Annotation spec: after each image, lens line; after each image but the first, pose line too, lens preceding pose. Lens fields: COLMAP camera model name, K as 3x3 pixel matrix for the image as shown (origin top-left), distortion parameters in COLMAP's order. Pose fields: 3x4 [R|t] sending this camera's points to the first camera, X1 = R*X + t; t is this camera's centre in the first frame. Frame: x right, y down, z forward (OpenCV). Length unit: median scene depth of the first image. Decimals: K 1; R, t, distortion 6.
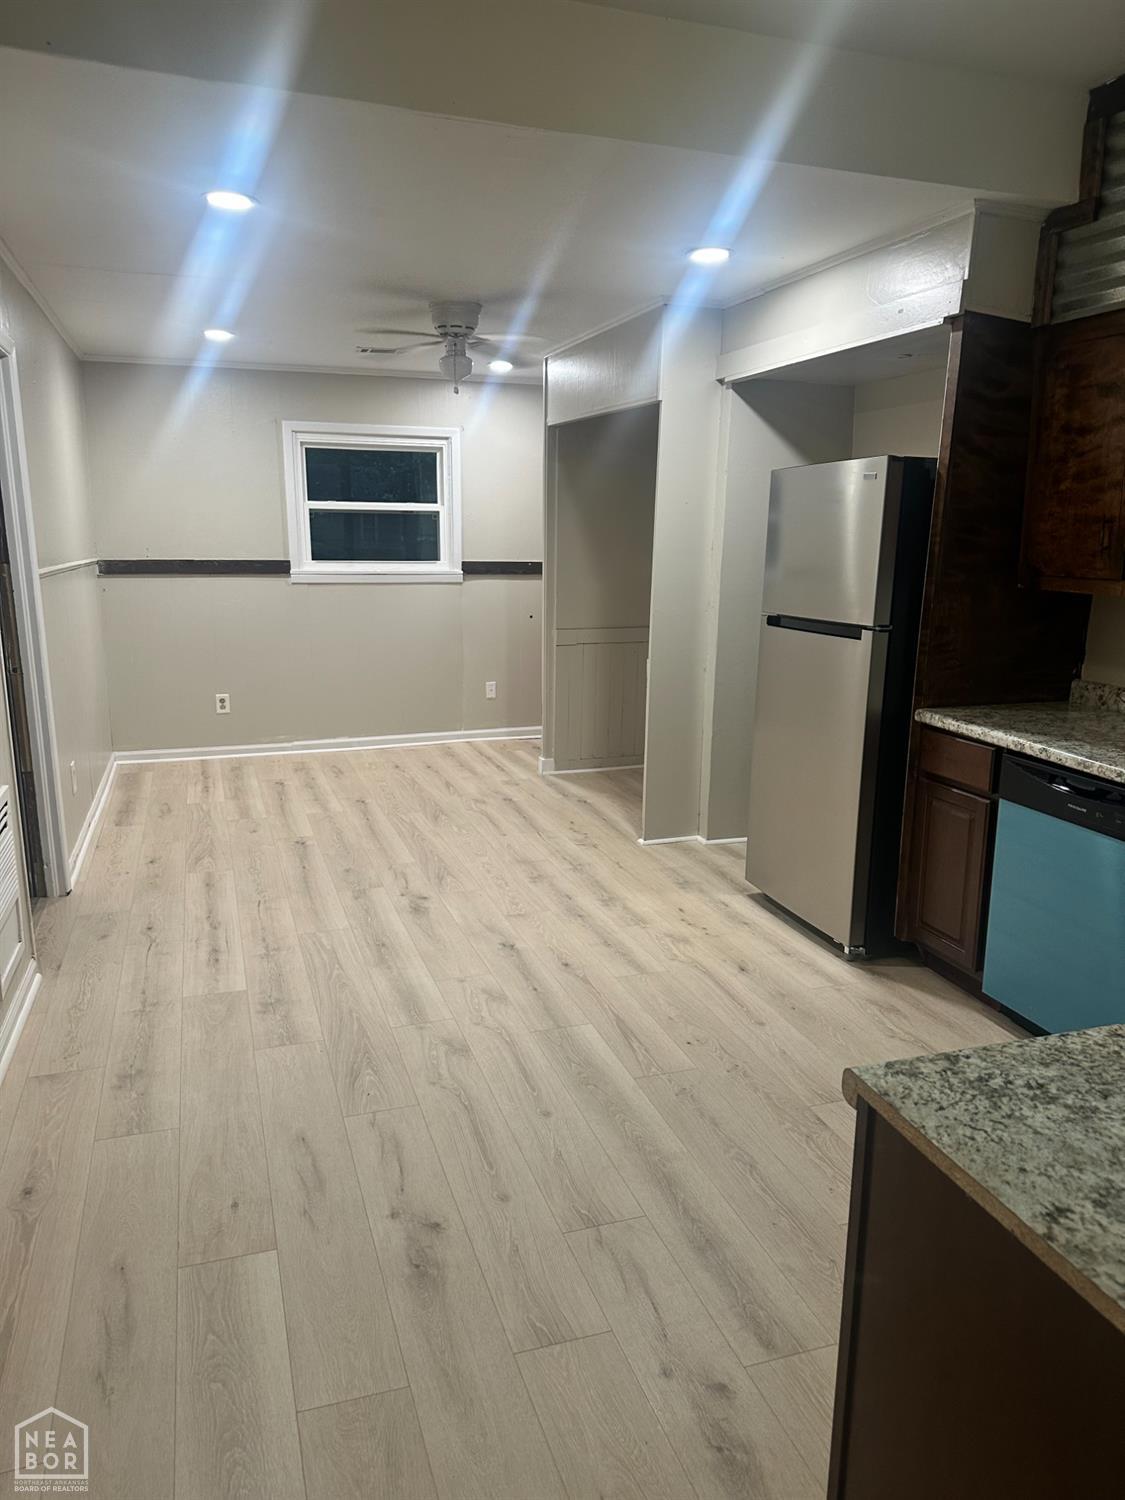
lens RADIAL K [[1037.0, 0, 562.5], [0, 1037.0, 750.0], [0, 0, 1]] dist [0.188190, -0.224131]
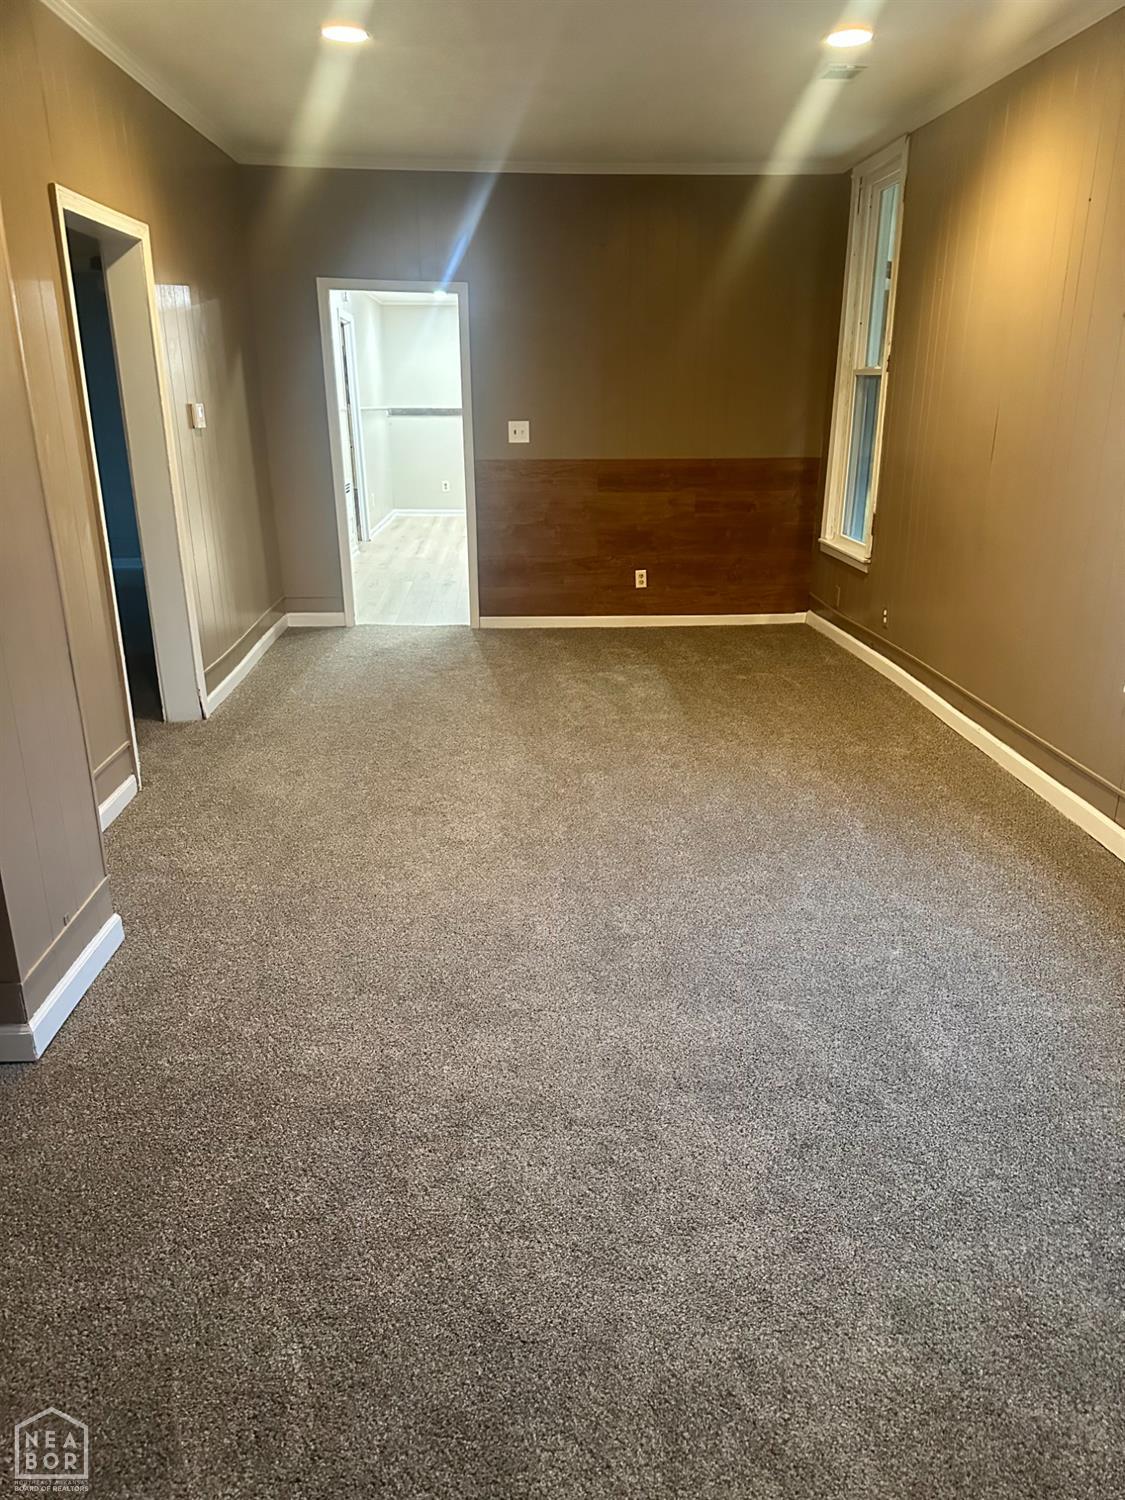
lens RADIAL K [[1037.0, 0, 562.5], [0, 1037.0, 750.0], [0, 0, 1]] dist [0.188190, -0.224131]
pose [[0.962977, 0.072565, -0.259635, 0.711115], [-0.042593, 0.991949, 0.119262, 0.337300], [0.266199, -0.103787, 0.958314, -1.414529]]
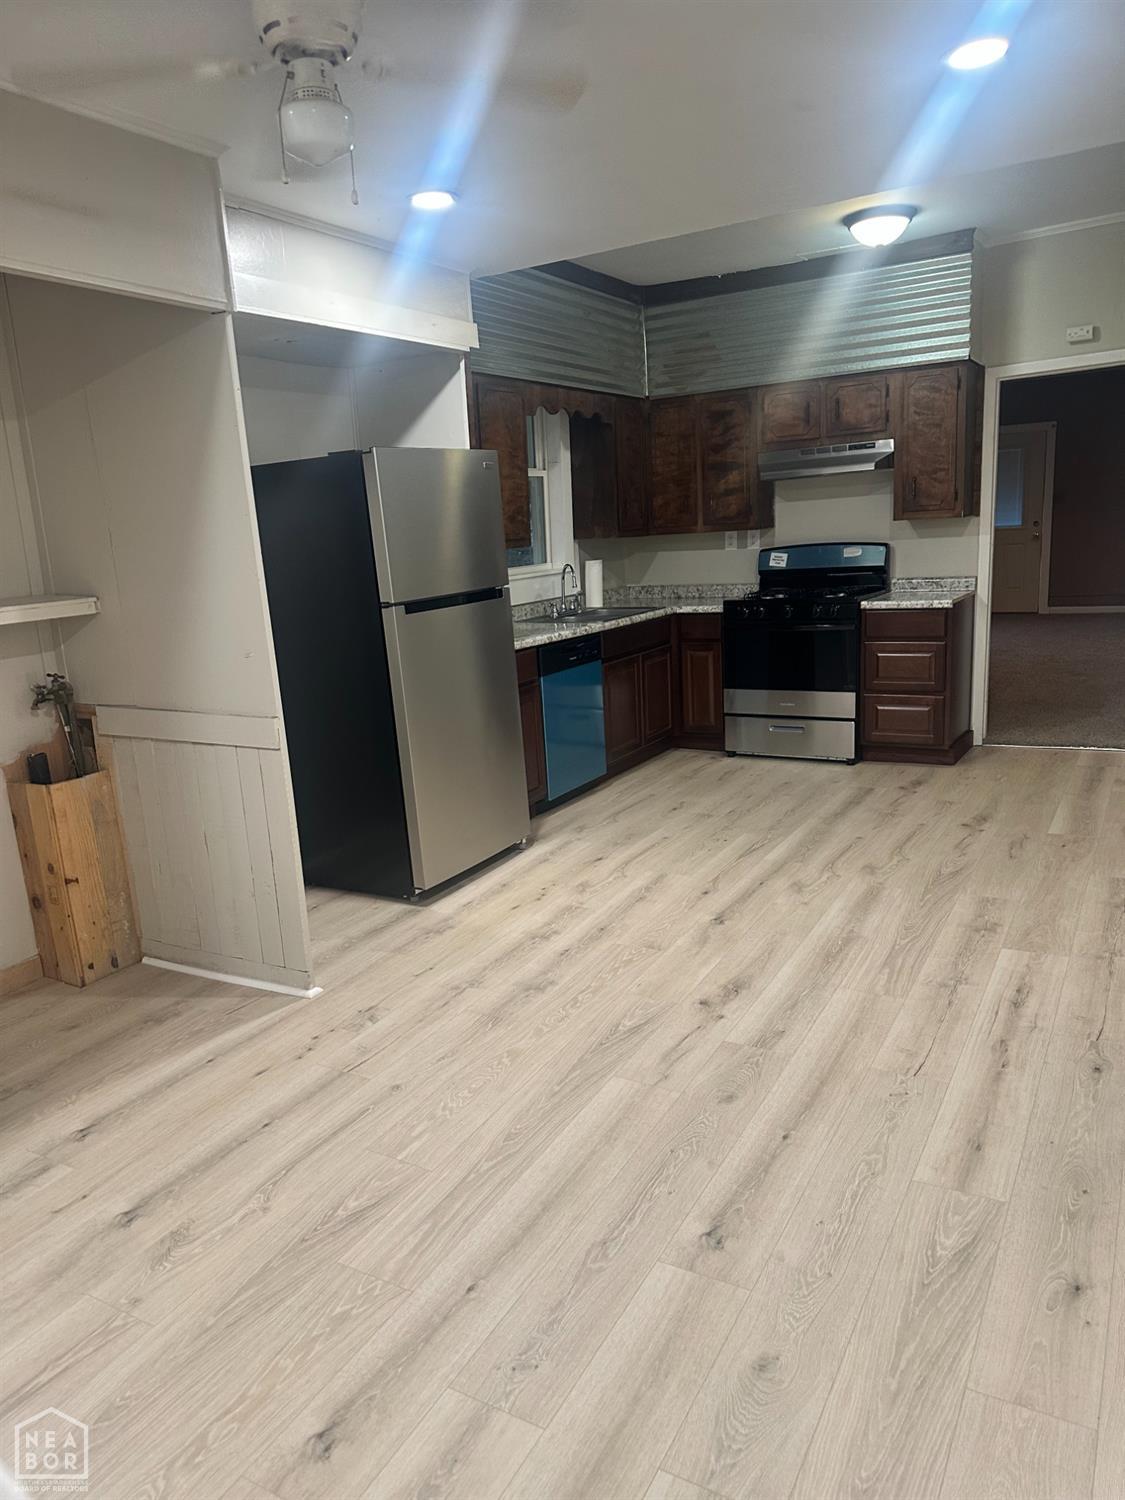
lens RADIAL K [[1037.0, 0, 562.5], [0, 1037.0, 750.0], [0, 0, 1]] dist [0.188190, -0.224131]
pose [[-0.657488, -0.139722, 0.740397, -0.641983], [0.203402, 0.913259, 0.352968, -0.327003], [-0.725491, 0.382670, -0.572037, 1.558691]]
